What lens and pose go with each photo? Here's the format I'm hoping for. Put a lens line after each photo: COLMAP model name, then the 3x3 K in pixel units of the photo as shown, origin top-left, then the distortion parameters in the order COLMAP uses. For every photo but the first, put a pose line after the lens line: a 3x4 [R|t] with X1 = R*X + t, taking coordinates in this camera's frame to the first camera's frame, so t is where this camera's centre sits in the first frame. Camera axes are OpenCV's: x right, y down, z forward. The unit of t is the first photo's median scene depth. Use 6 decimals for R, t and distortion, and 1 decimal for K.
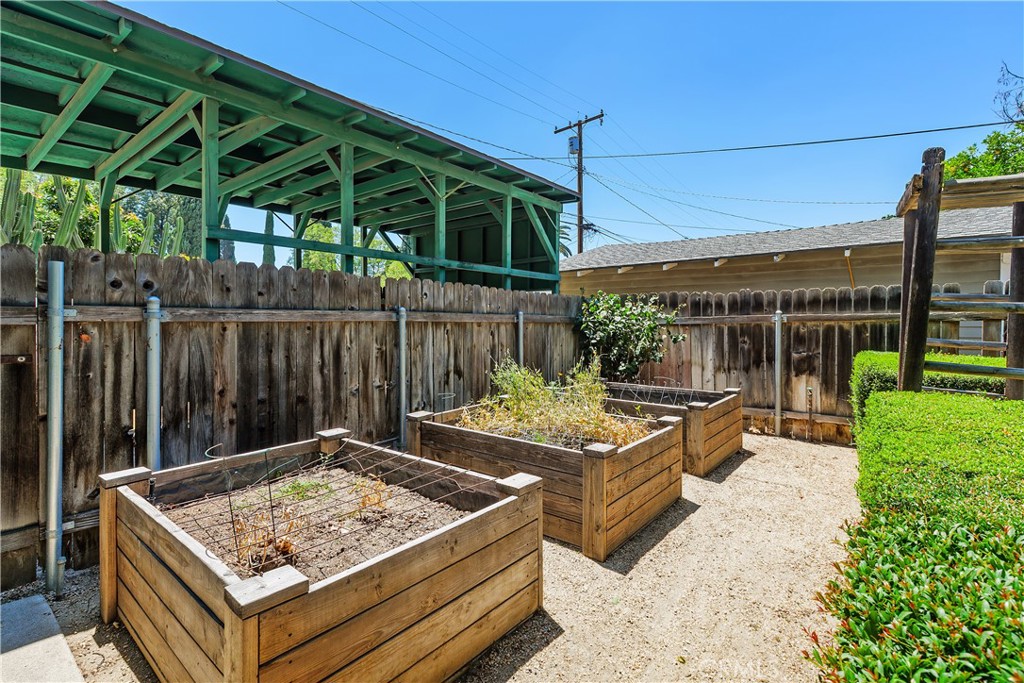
lens RADIAL K [[471.1, 0, 505.9], [0, 471.1, 333.7], [0, 0, 1]] dist [0.002916, 0.000512]
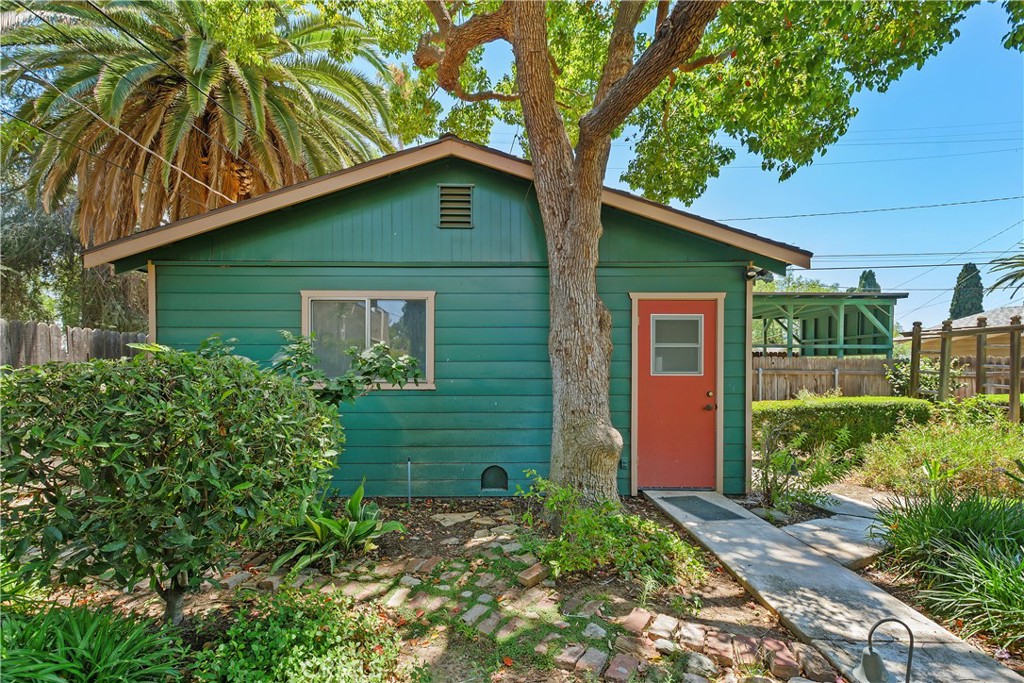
lens RADIAL K [[445.3, 0, 507.3], [0, 445.3, 370.5], [0, 0, 1]] dist [0.002981, 0.000290]
pose [[0.628887, 0.000949, -0.777496, 0.713415], [-0.024904, 0.999511, -0.018924, 0.033028], [0.777098, 0.031264, 0.628603, -1.434301]]
